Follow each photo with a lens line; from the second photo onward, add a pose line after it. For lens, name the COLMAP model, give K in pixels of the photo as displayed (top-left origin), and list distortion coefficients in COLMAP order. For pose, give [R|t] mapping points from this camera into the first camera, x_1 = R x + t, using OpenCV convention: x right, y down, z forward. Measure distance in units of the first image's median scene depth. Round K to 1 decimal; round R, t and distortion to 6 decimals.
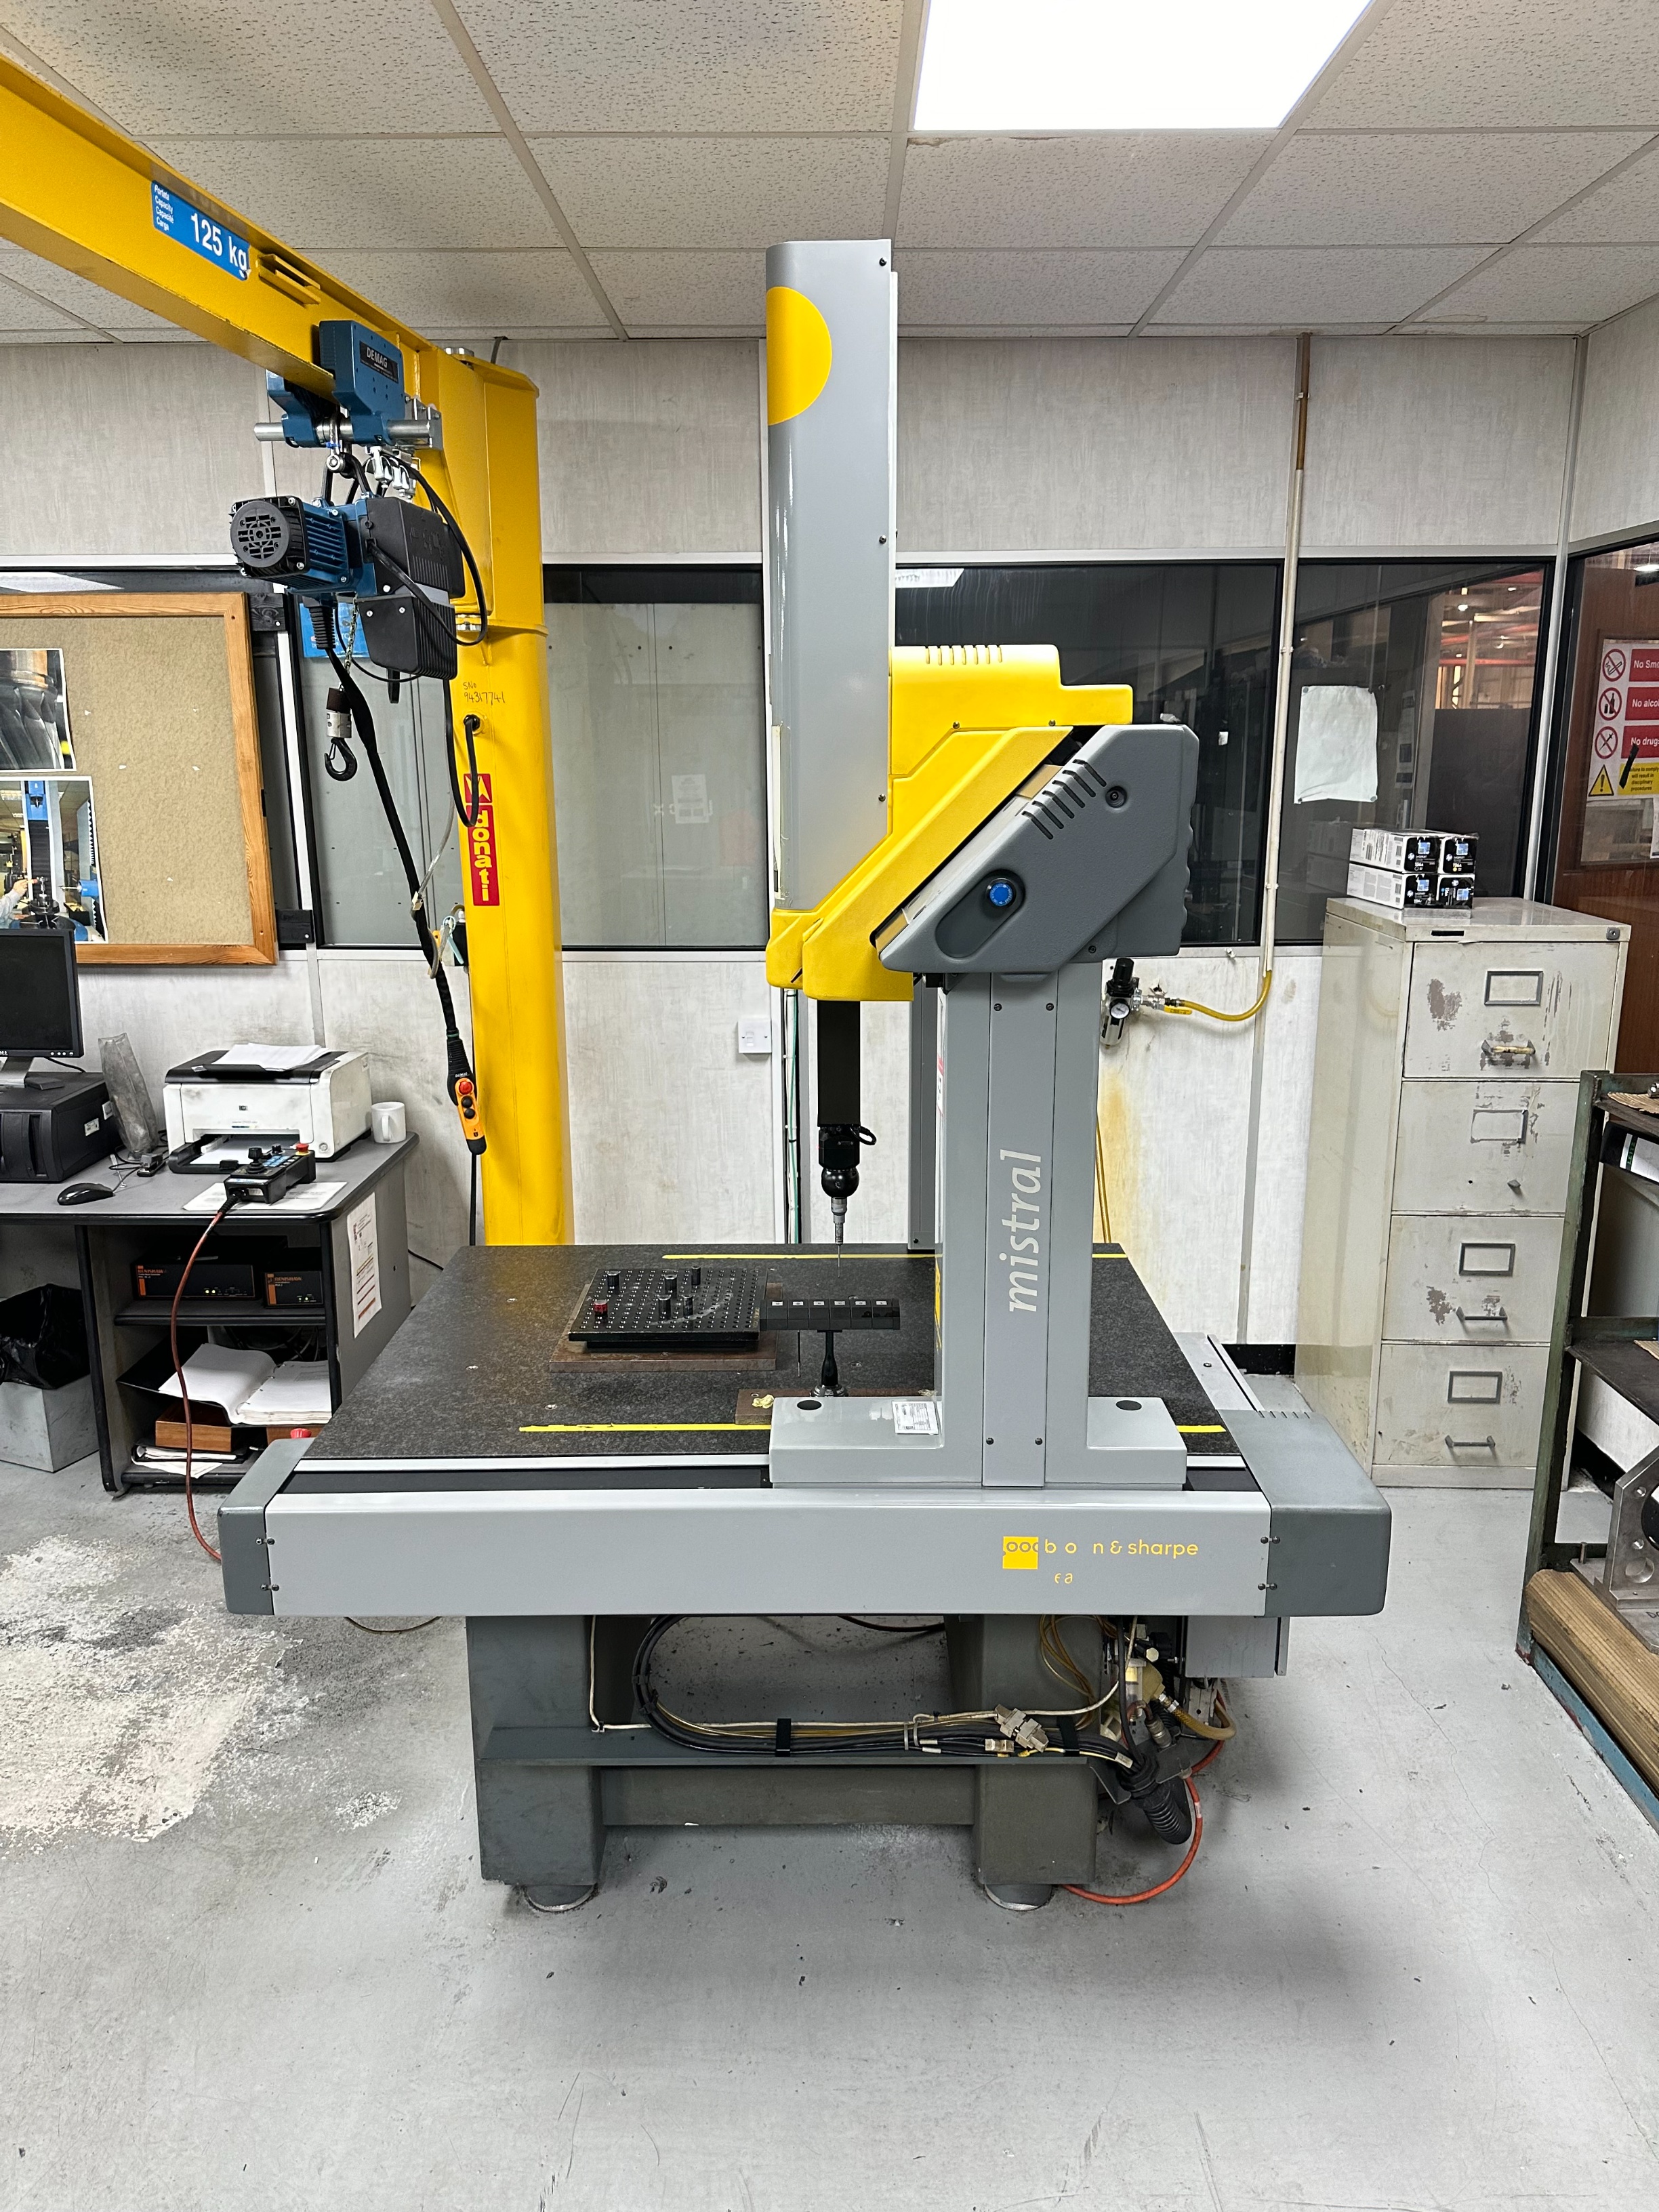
lens RADIAL K [[1556.5, 0, 818.9], [0, 1556.5, 1100.5], [0, 0, 1]] dist [0.039828, -0.045282]
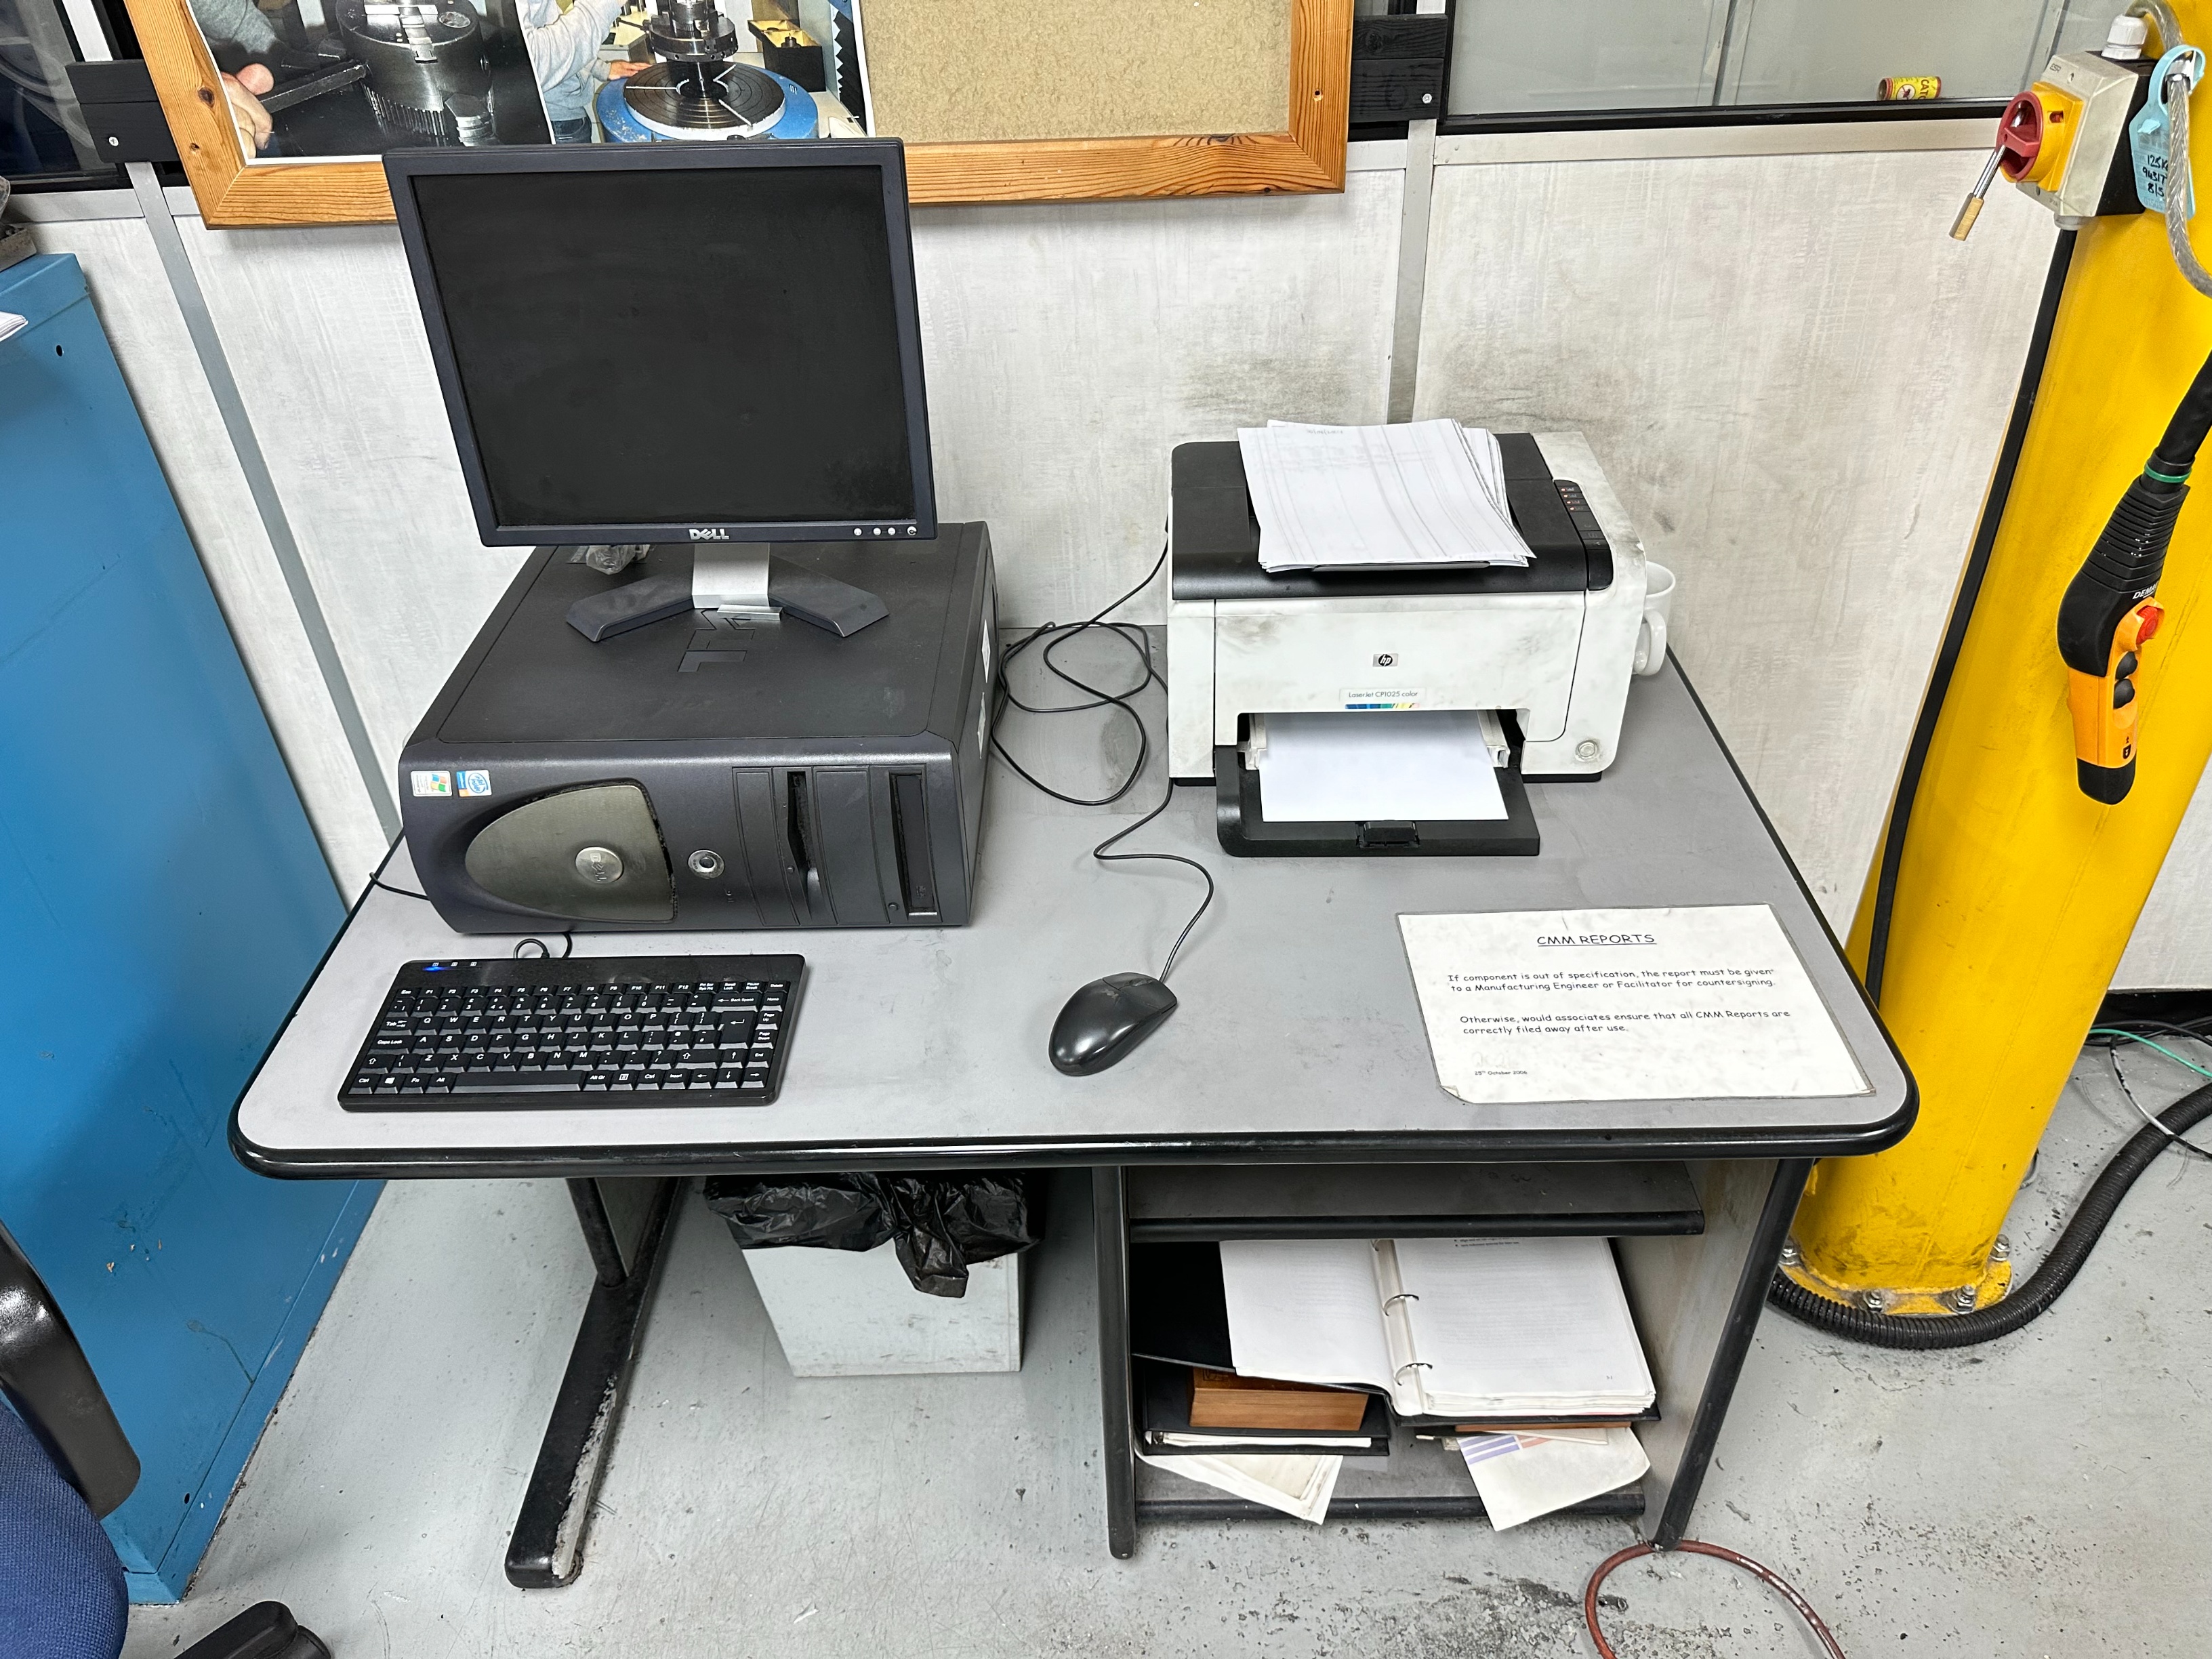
lens RADIAL K [[1556.5, 0, 1099.8], [0, 1556.5, 826.9], [0, 0, 1]] dist [0.039828, -0.045282]
pose [[0.999331, -0.023687, -0.027876, -0.390642], [0.032768, 0.918382, 0.394335, -0.094832], [0.016261, -0.394984, 0.918544, 0.602586]]
